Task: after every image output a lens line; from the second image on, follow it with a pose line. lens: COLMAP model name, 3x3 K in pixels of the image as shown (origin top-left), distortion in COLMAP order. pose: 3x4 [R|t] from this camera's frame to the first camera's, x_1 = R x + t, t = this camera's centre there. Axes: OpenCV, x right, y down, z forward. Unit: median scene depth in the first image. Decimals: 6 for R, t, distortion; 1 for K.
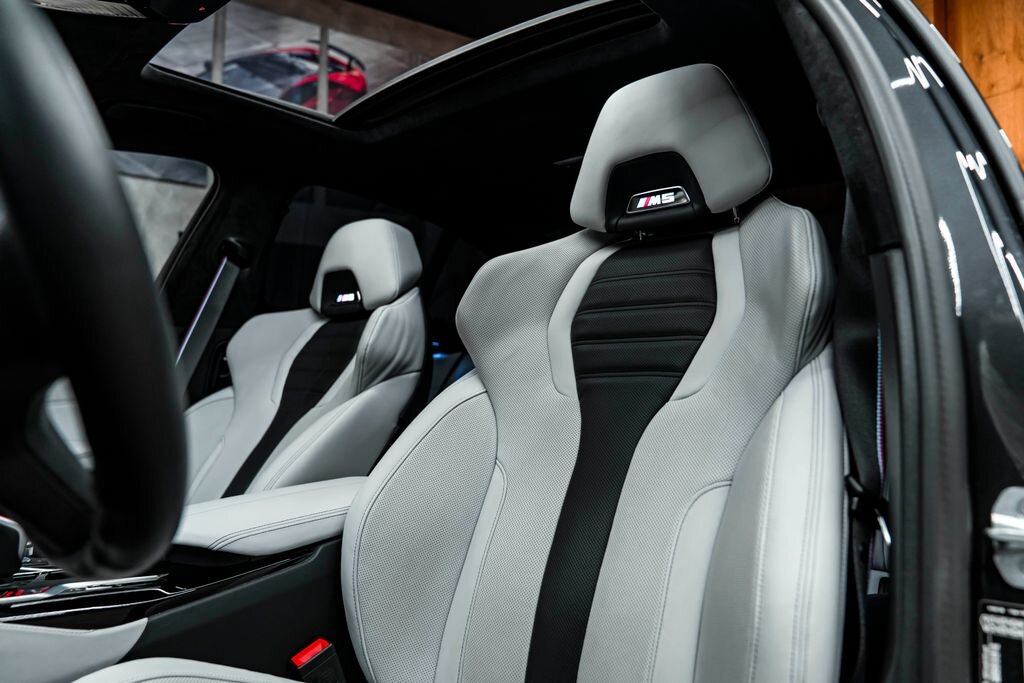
lens RADIAL K [[699.0, 0, 503.8], [0, 699.0, 341.8], [0, 0, 1]] dist [-0.024805, 0.012957]
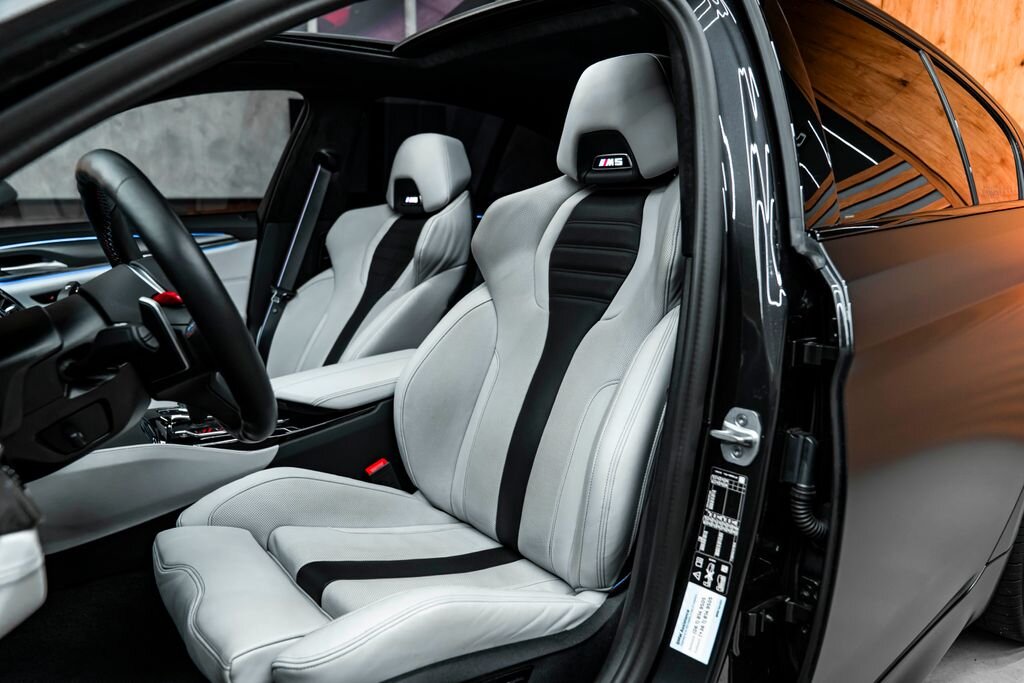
lens RADIAL K [[699.0, 0, 506.2], [0, 699.0, 340.0], [0, 0, 1]] dist [-0.024805, 0.012957]
pose [[0.986233, 0.022927, -0.163765, 0.235271], [0.019680, 0.967029, 0.253905, -0.206585], [0.164187, -0.253632, 0.953265, -0.360549]]
